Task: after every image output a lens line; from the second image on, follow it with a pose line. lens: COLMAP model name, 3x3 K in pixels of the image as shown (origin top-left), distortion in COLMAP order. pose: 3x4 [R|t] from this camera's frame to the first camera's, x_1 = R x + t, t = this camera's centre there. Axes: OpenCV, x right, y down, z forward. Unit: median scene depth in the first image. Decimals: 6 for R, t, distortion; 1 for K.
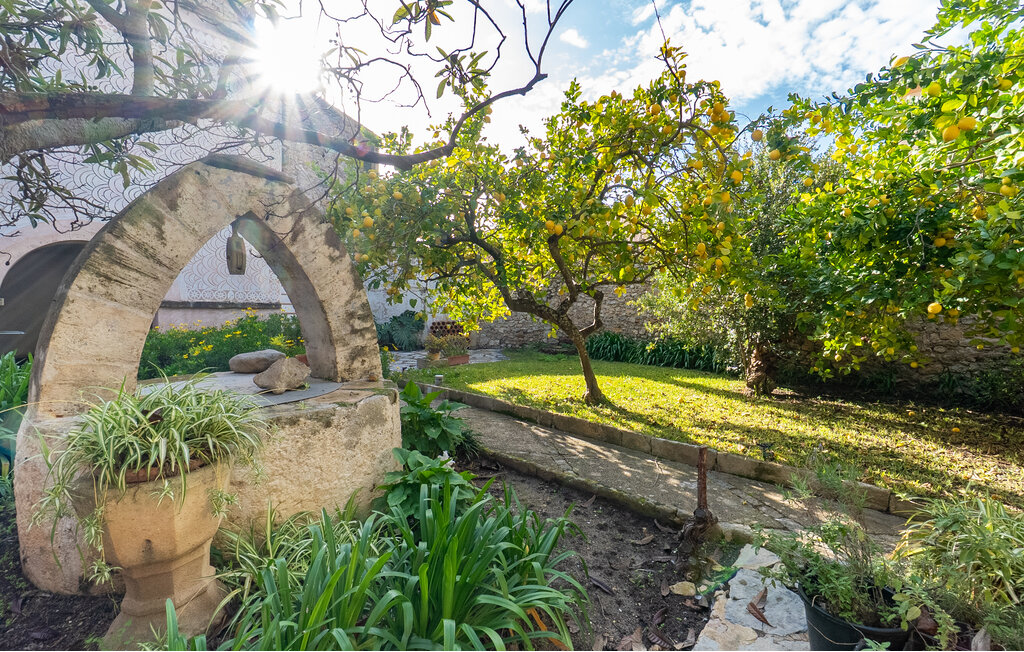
lens RADIAL K [[451.2, 0, 512.3], [0, 451.2, 317.2], [0, 0, 1]] dist [-0.000948, -0.000064]
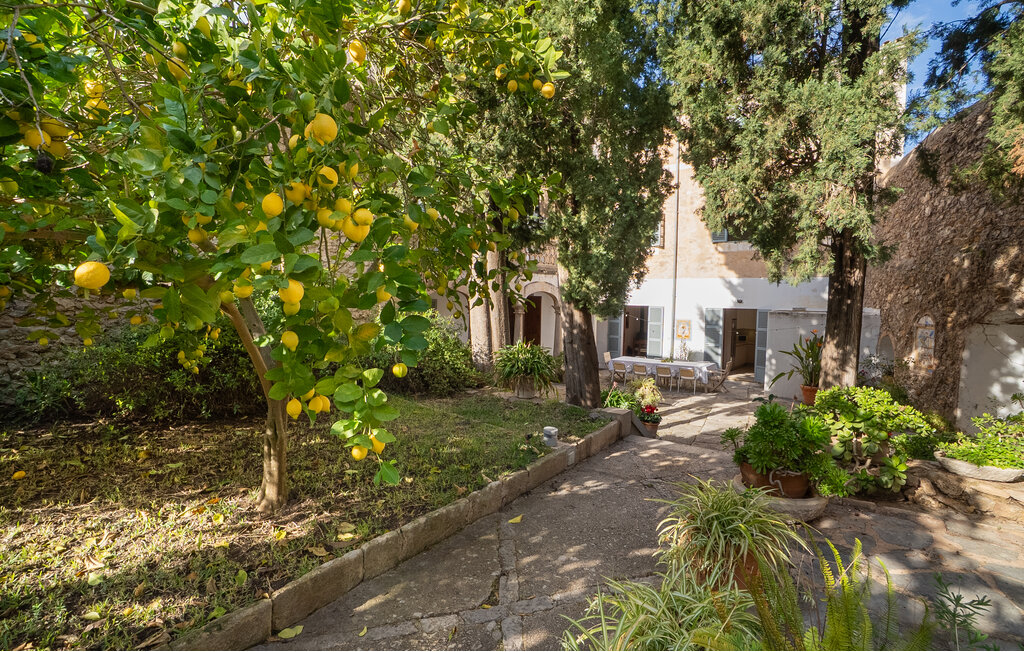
lens RADIAL K [[451.2, 0, 512.3], [0, 451.2, 317.2], [0, 0, 1]] dist [-0.000948, -0.000064]
pose [[-0.107565, -0.030048, 0.993744, 0.324604], [-0.007861, 0.999538, 0.029372, 0.001954], [-0.994167, -0.004652, -0.107751, 0.433813]]
